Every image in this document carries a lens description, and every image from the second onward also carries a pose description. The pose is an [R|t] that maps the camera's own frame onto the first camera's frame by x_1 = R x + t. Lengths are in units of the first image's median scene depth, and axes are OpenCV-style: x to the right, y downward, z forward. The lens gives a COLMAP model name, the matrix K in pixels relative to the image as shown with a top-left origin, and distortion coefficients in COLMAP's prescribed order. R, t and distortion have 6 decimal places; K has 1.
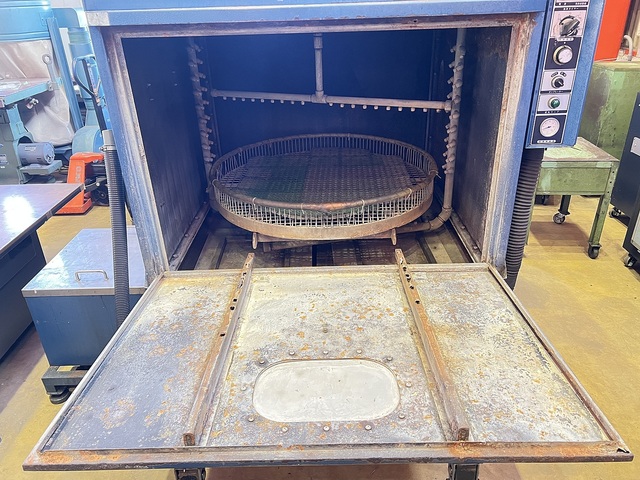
lens RADIAL K [[497.4, 0, 320.0], [0, 497.4, 240.0], [0, 0, 1]] dist [0.080390, -0.090966]
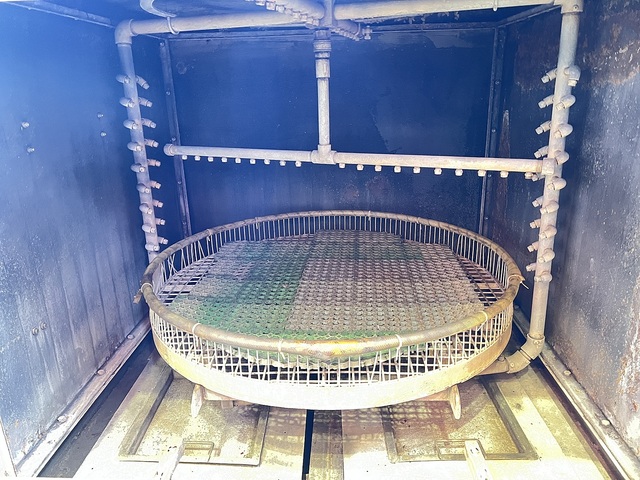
lens RADIAL K [[497.4, 0, 320.0], [0, 497.4, 240.0], [0, 0, 1]] dist [0.080390, -0.090966]
pose [[0.999172, 0.017512, -0.036730, 0.015225], [-0.022858, 0.988333, -0.150583, -0.069112], [0.033664, 0.151298, 0.987915, 0.325399]]
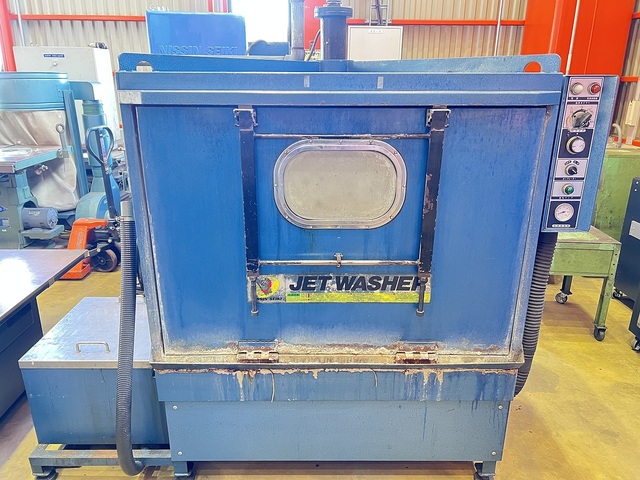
lens RADIAL K [[497.4, 0, 320.0], [0, 497.4, 240.0], [0, 0, 1]] dist [0.080390, -0.090966]
pose [[0.999440, 0.029728, 0.015363, -0.038398], [-0.027351, 0.990224, -0.136776, -0.011968], [-0.019279, 0.136279, 0.990483, 0.008009]]
